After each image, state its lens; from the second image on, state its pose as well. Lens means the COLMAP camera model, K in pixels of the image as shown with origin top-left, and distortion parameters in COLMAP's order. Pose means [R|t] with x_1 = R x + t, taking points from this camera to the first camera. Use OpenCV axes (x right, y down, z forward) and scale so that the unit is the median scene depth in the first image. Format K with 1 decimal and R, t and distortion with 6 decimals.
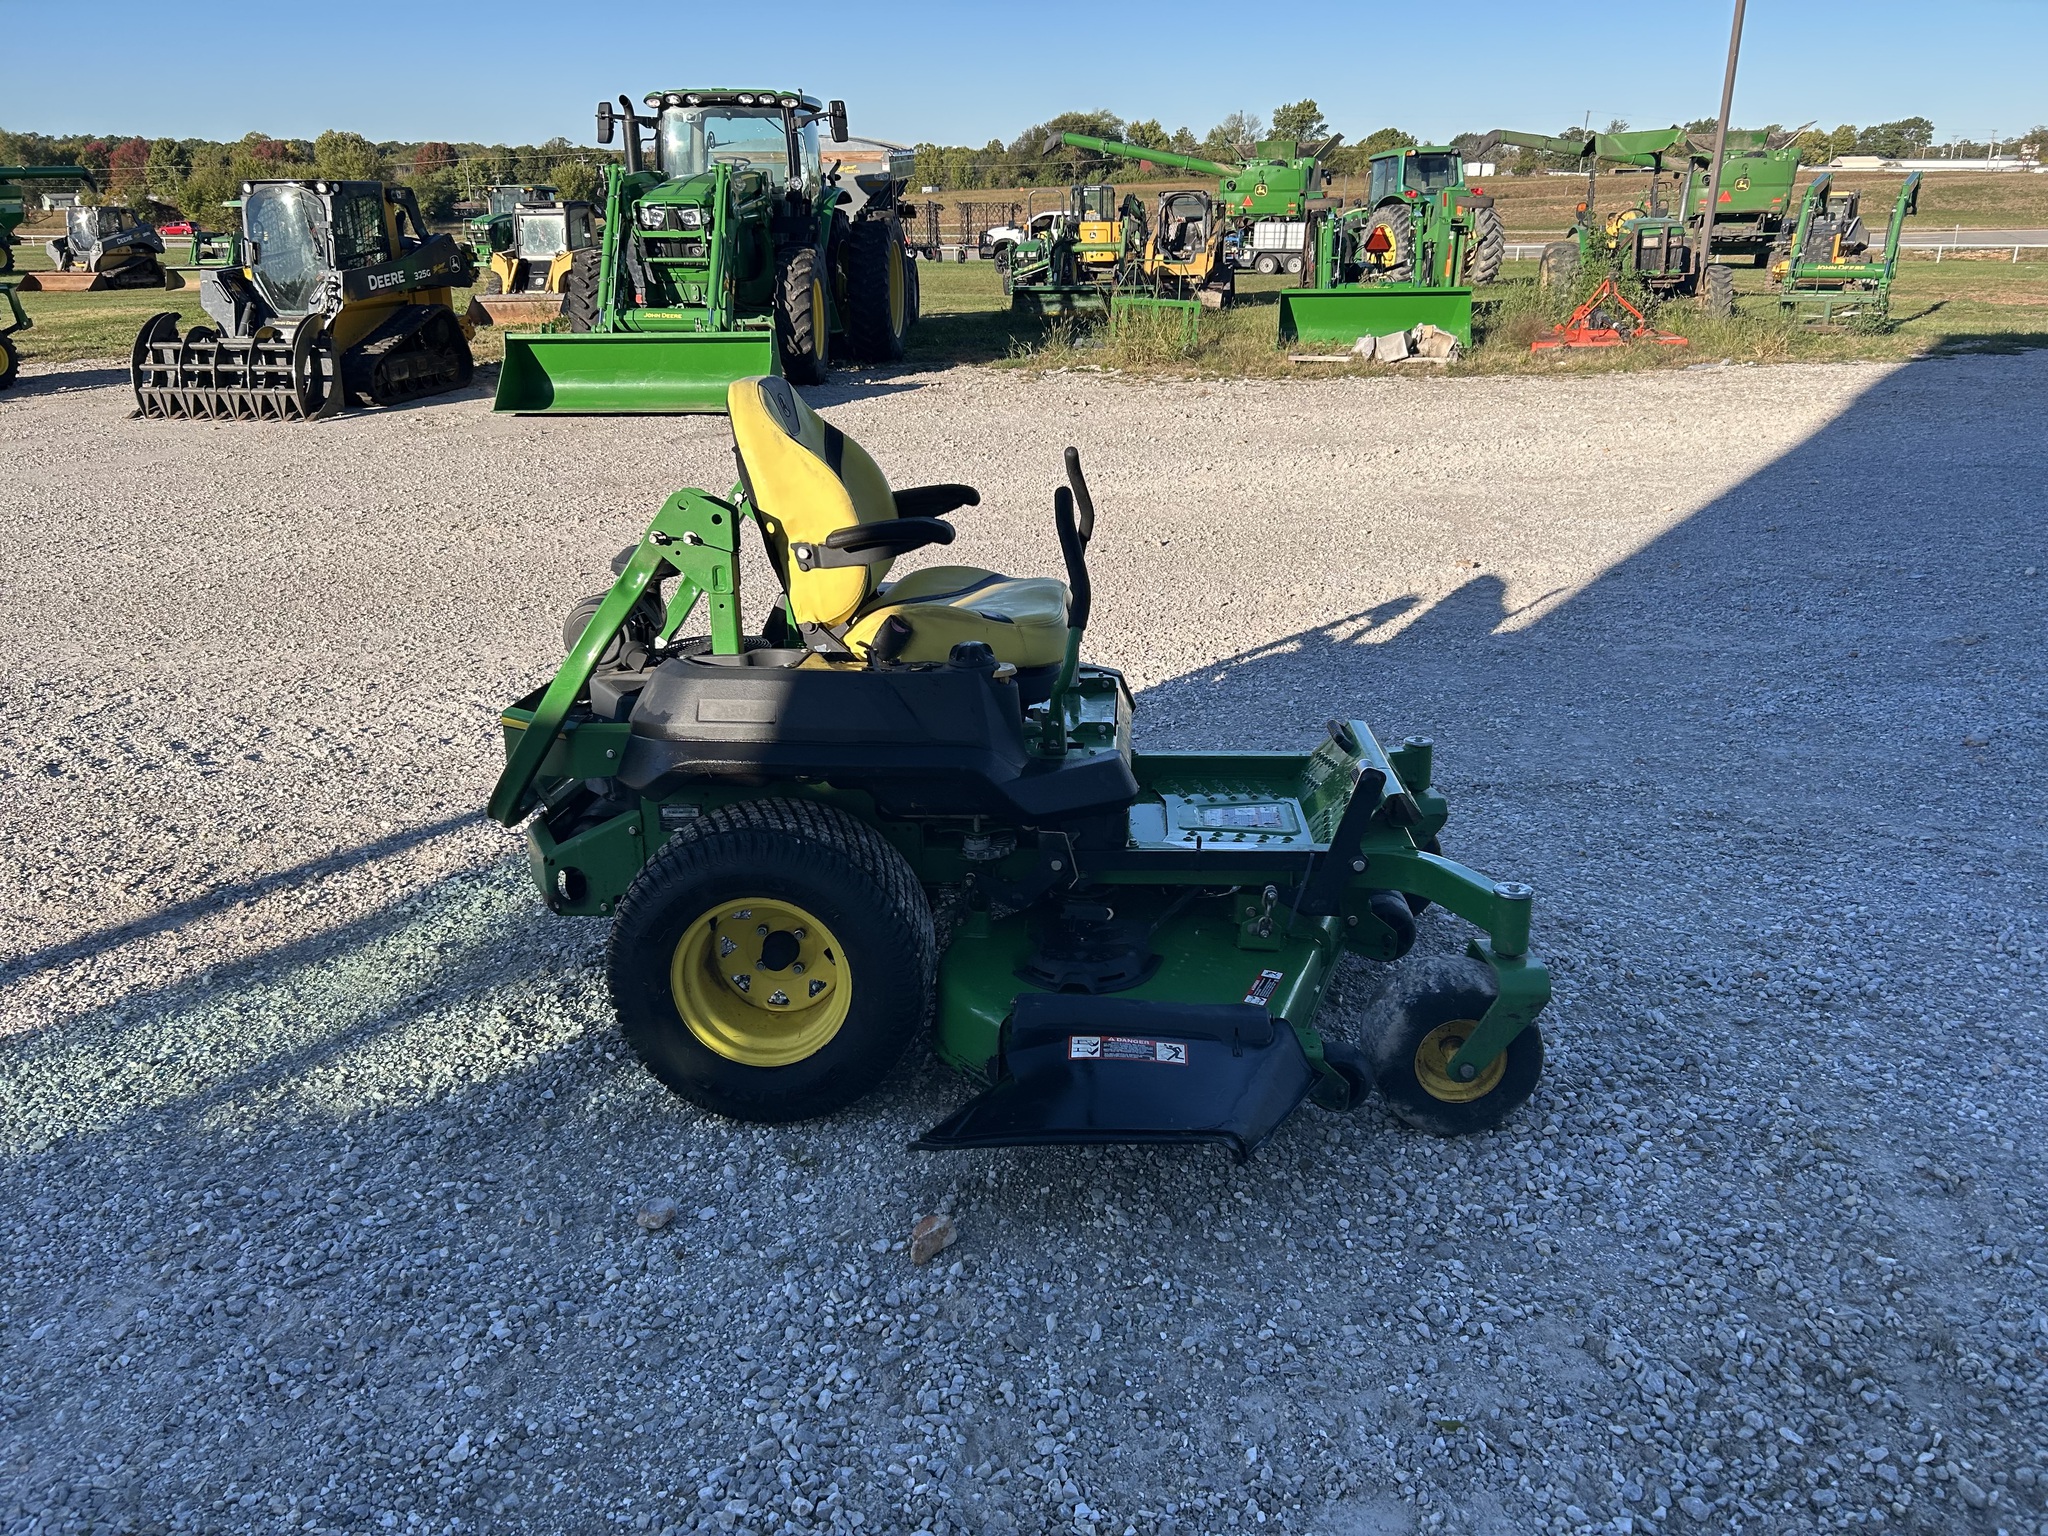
lens RADIAL K [[1537.9, 0, 1011.1], [0, 1537.9, 753.8], [0, 0, 1]] dist [0.051859, -0.061338]
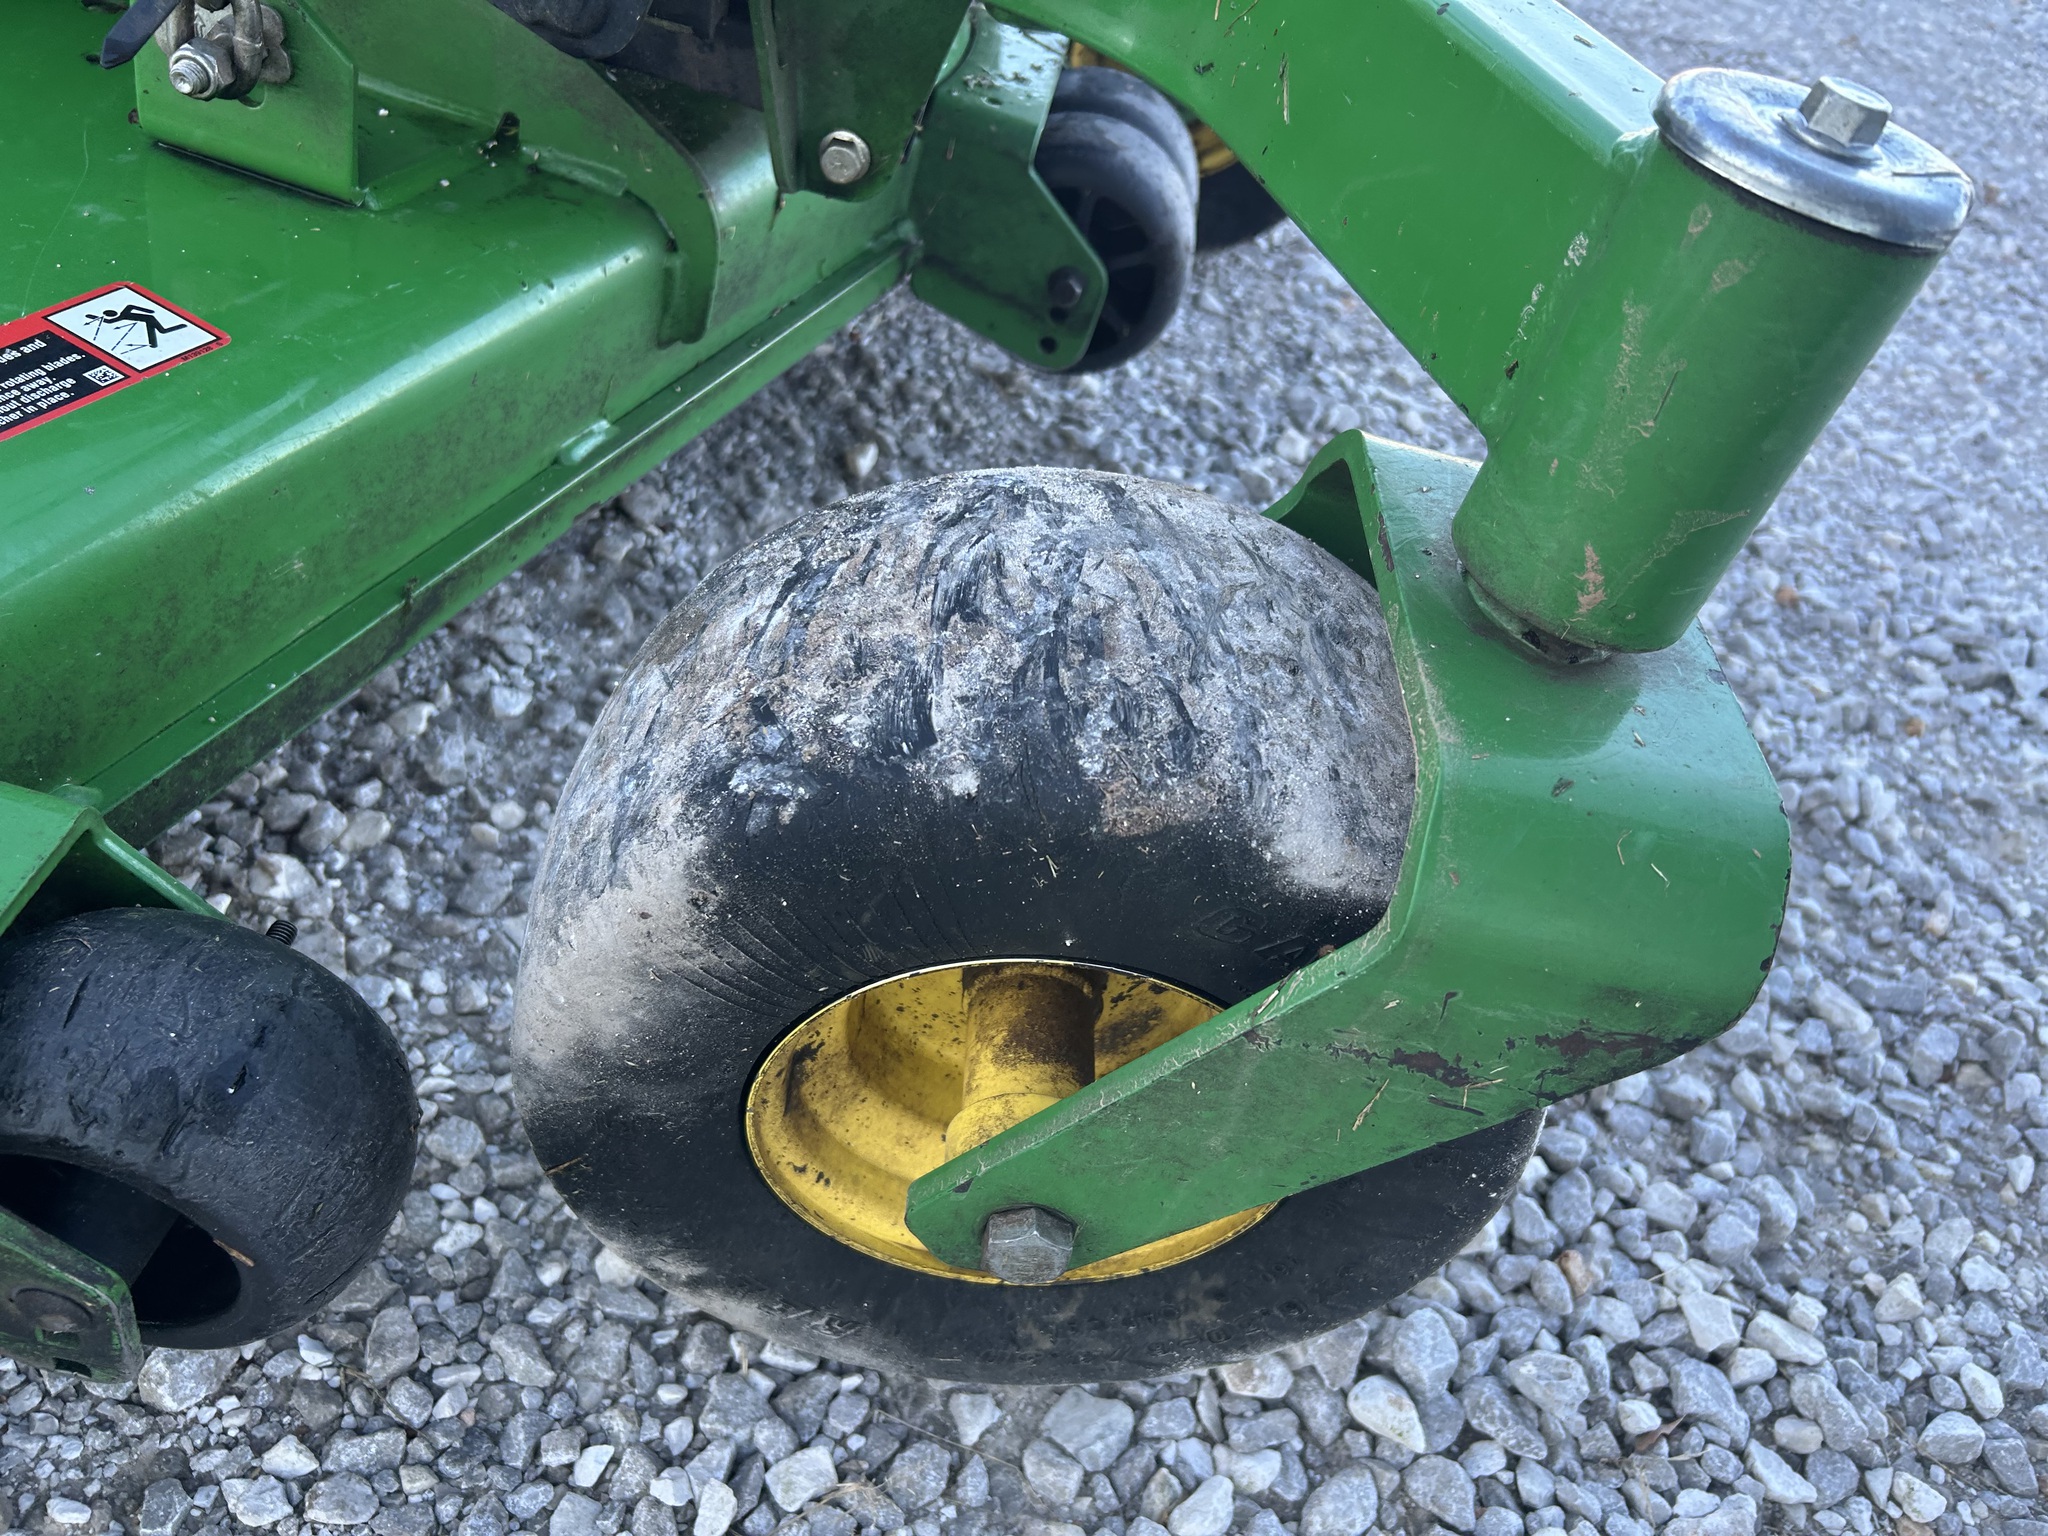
lens RADIAL K [[1537.9, 0, 1026.6], [0, 1537.9, 763.1], [0, 0, 1]] dist [0.051859, -0.061338]
pose [[0.968658, 0.208002, 0.135779, 0.213633], [-0.246688, 0.869562, 0.427793, 0.075573], [-0.029087, -0.447880, 0.893620, 0.715722]]
